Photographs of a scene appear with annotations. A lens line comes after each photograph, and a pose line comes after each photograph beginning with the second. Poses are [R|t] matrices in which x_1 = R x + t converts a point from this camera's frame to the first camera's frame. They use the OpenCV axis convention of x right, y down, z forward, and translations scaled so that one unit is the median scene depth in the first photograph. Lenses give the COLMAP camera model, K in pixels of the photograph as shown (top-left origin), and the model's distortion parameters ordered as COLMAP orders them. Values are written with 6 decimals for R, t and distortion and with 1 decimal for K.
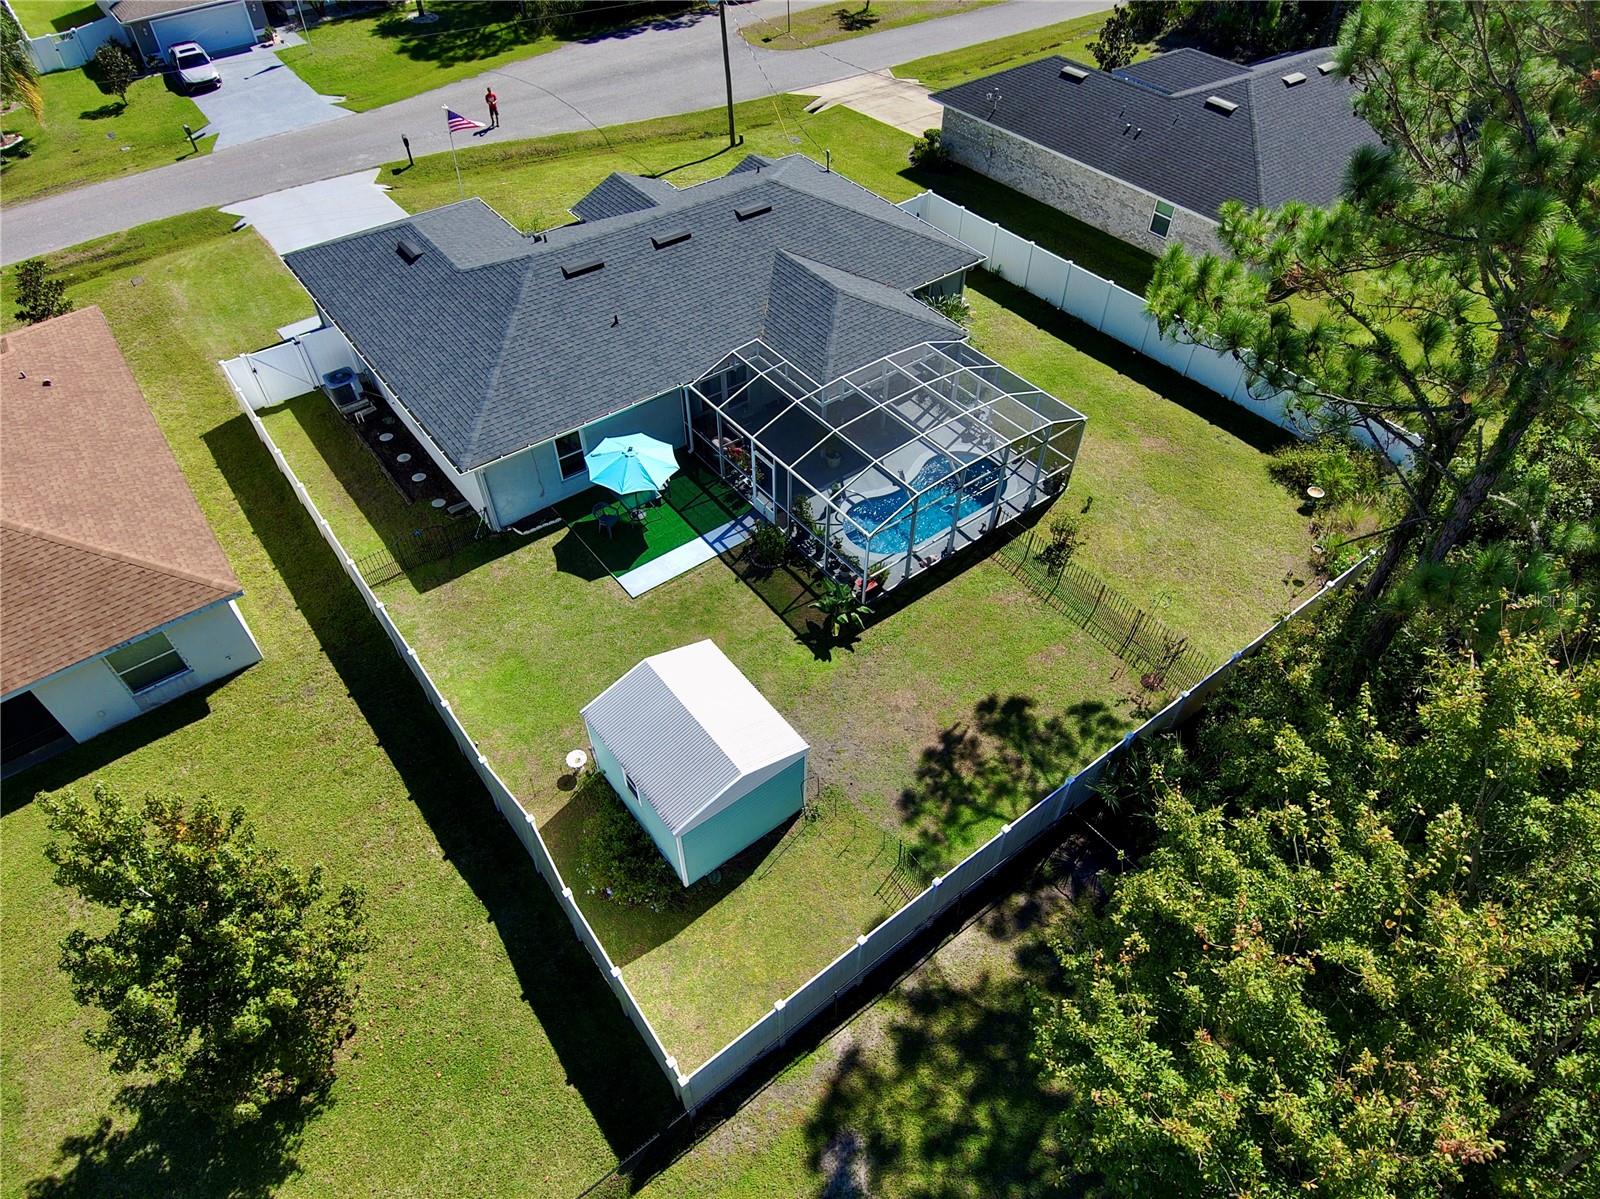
lens RADIAL K [[954.3, 0, 802.6], [0, 954.3, 599.8], [0, 0, 1]] dist [0.097262, -0.130591]
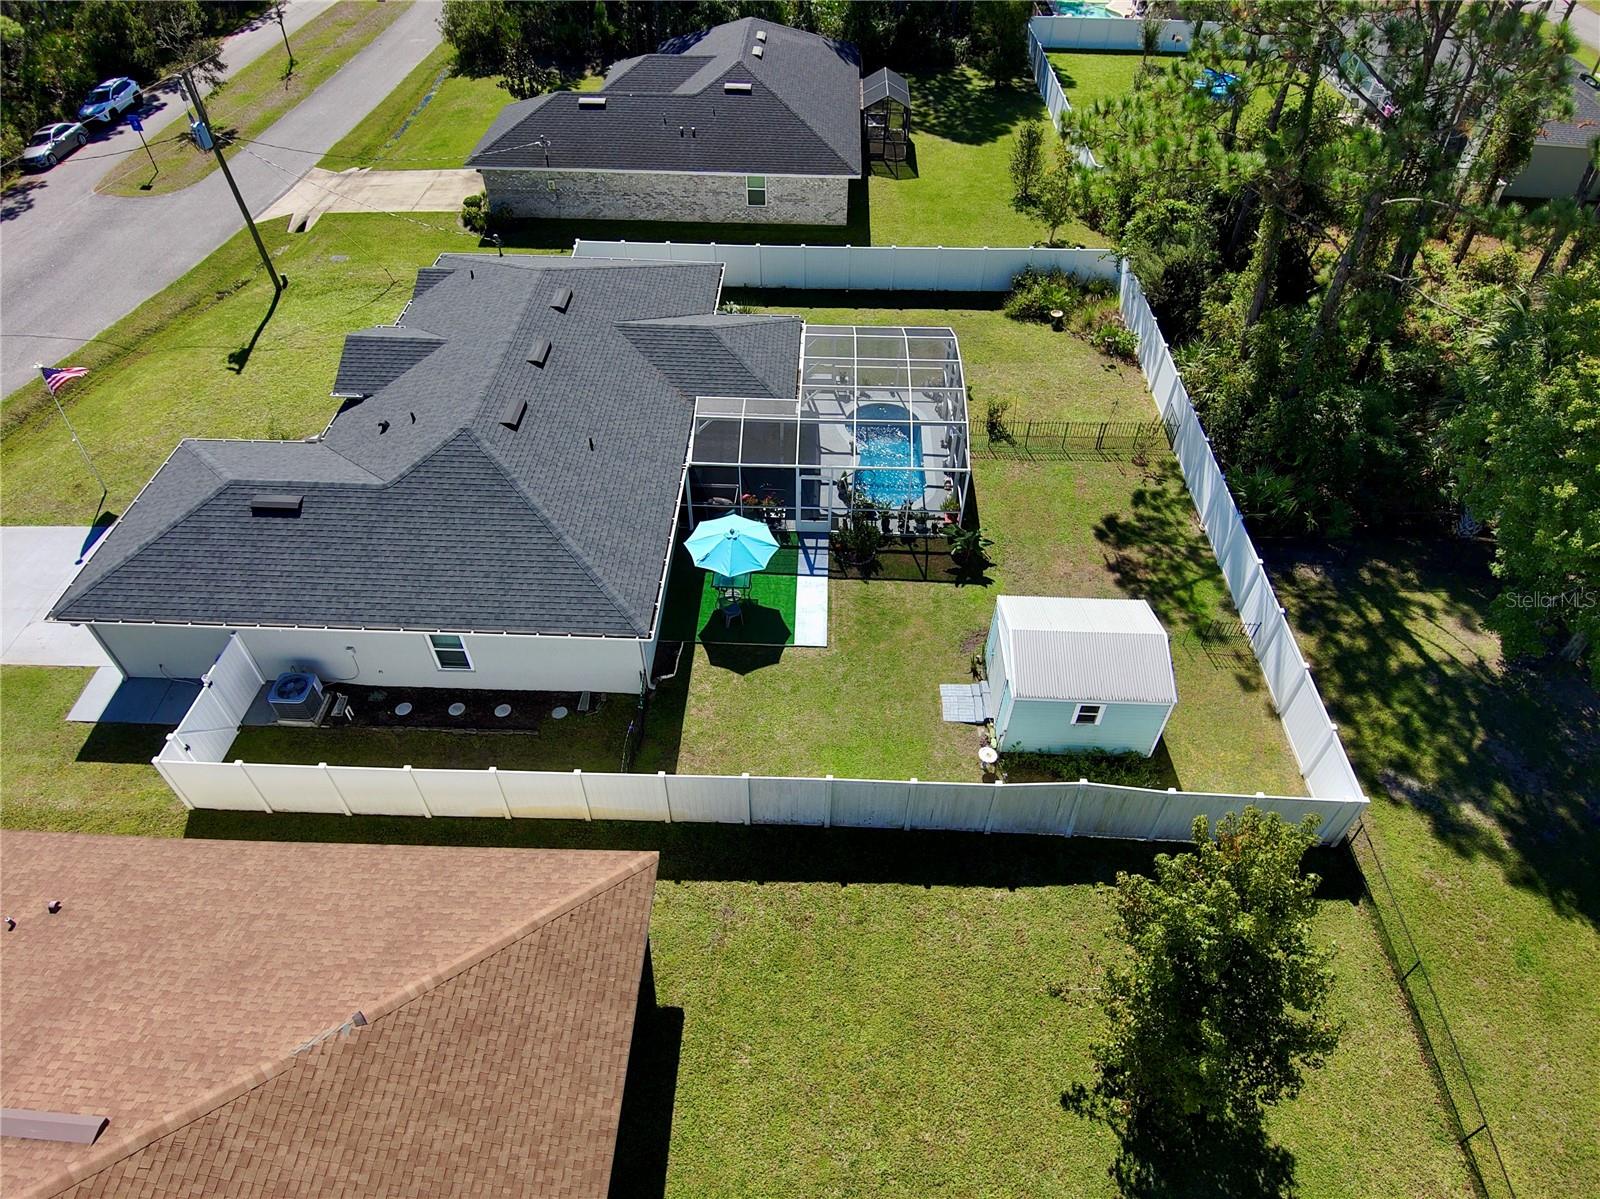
lens RADIAL K [[954.3, 0, 802.6], [0, 954.3, 599.8], [0, 0, 1]] dist [0.097262, -0.130591]
pose [[0.636979, -0.546375, 0.543812, -0.678855], [0.557863, 0.813574, 0.163970, -0.211244], [-0.532021, 0.198927, 0.823032, 0.155919]]
